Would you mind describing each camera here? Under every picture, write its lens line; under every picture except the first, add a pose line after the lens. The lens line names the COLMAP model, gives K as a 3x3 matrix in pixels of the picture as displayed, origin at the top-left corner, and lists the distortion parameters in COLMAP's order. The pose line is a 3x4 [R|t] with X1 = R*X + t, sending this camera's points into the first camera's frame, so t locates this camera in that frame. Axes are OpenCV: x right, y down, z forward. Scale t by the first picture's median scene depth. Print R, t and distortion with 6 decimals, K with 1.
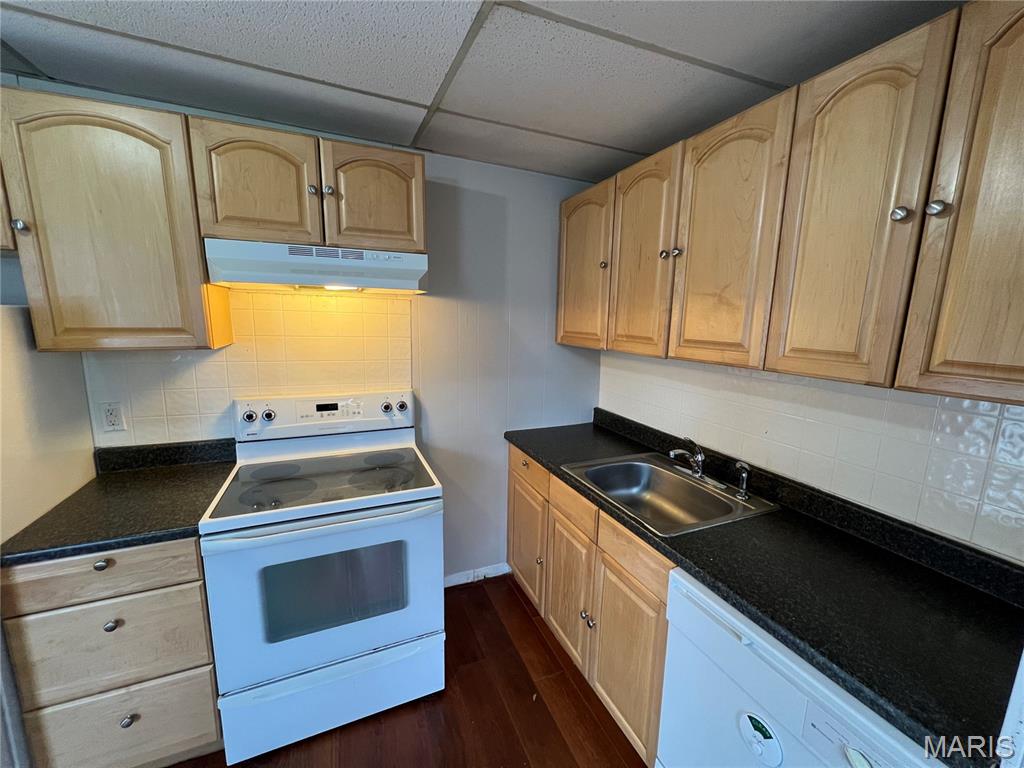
lens RADIAL K [[407.0, 0, 513.3], [0, 407.0, 385.2], [0, 0, 1]] dist [0.001992, -0.000777]
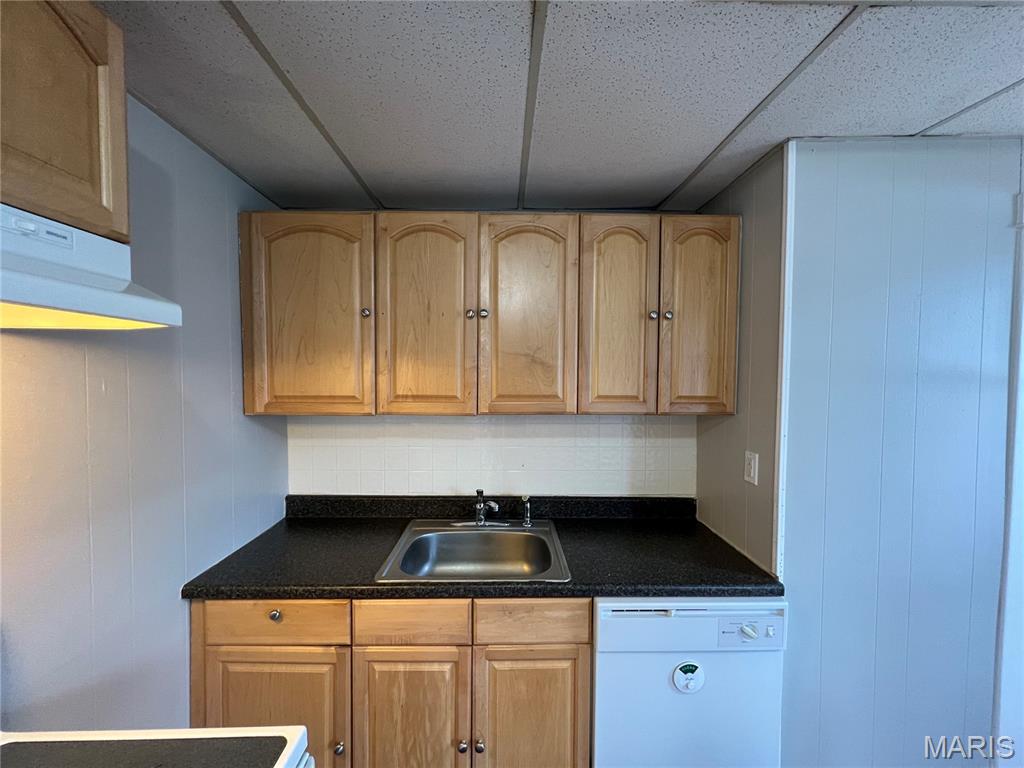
lens RADIAL K [[407.0, 0, 513.0], [0, 407.0, 385.7], [0, 0, 1]] dist [0.001992, -0.000777]
pose [[0.383051, -0.049244, 0.922414, -0.520440], [0.158896, 0.987206, -0.013282, -0.111997], [-0.909958, 0.151656, 0.385975, 0.530417]]
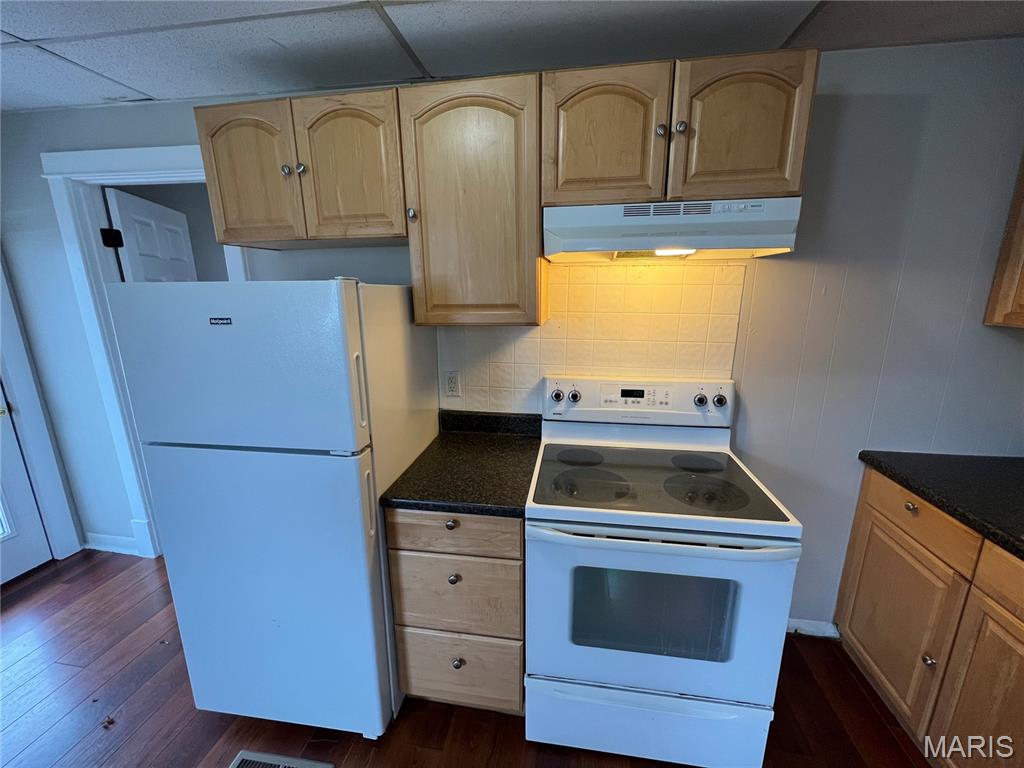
lens RADIAL K [[407.0, 0, 513.0], [0, 407.0, 384.0], [0, 0, 1]] dist [0.001992, -0.000777]
pose [[0.844768, 0.096978, -0.526273, -0.257825], [-0.066310, 0.994833, 0.076881, -0.020405], [0.531009, -0.030049, 0.846833, 0.137796]]
